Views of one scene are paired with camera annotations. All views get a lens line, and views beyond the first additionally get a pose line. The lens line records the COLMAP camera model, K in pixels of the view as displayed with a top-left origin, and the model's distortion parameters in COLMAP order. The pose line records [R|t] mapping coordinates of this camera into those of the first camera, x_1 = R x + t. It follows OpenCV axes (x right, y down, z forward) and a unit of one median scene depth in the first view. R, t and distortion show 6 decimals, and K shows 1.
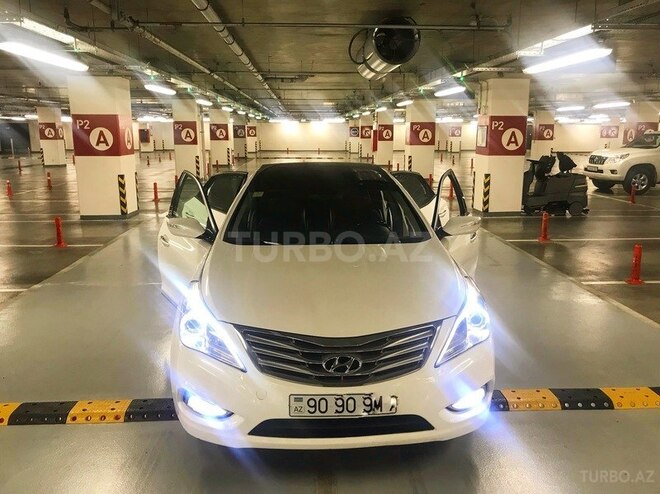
lens RADIAL K [[538.6, 0, 330.0], [0, 538.6, 247.0], [0, 0, 1]] dist [0.014515, 0.006143]
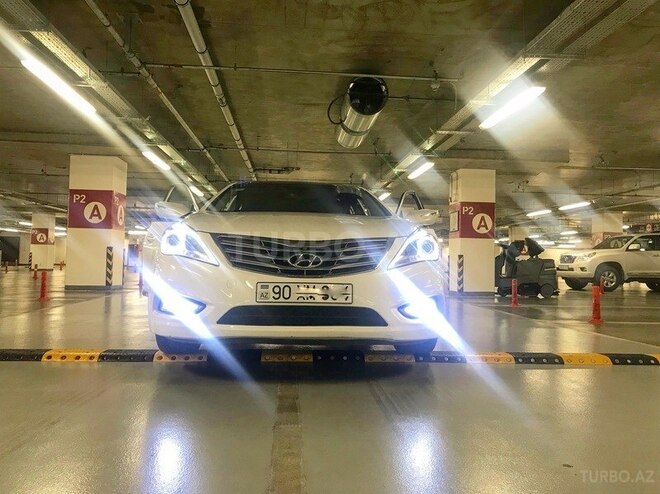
lens RADIAL K [[538.9, 0, 330.0], [0, 538.9, 247.0], [0, 0, 1]] dist [0.024783, -0.004300]
pose [[0.999494, 0.020795, 0.024085, 0.011048], [-0.014537, 0.971720, -0.235689, 0.107397], [-0.028305, 0.235219, 0.971530, -0.023596]]
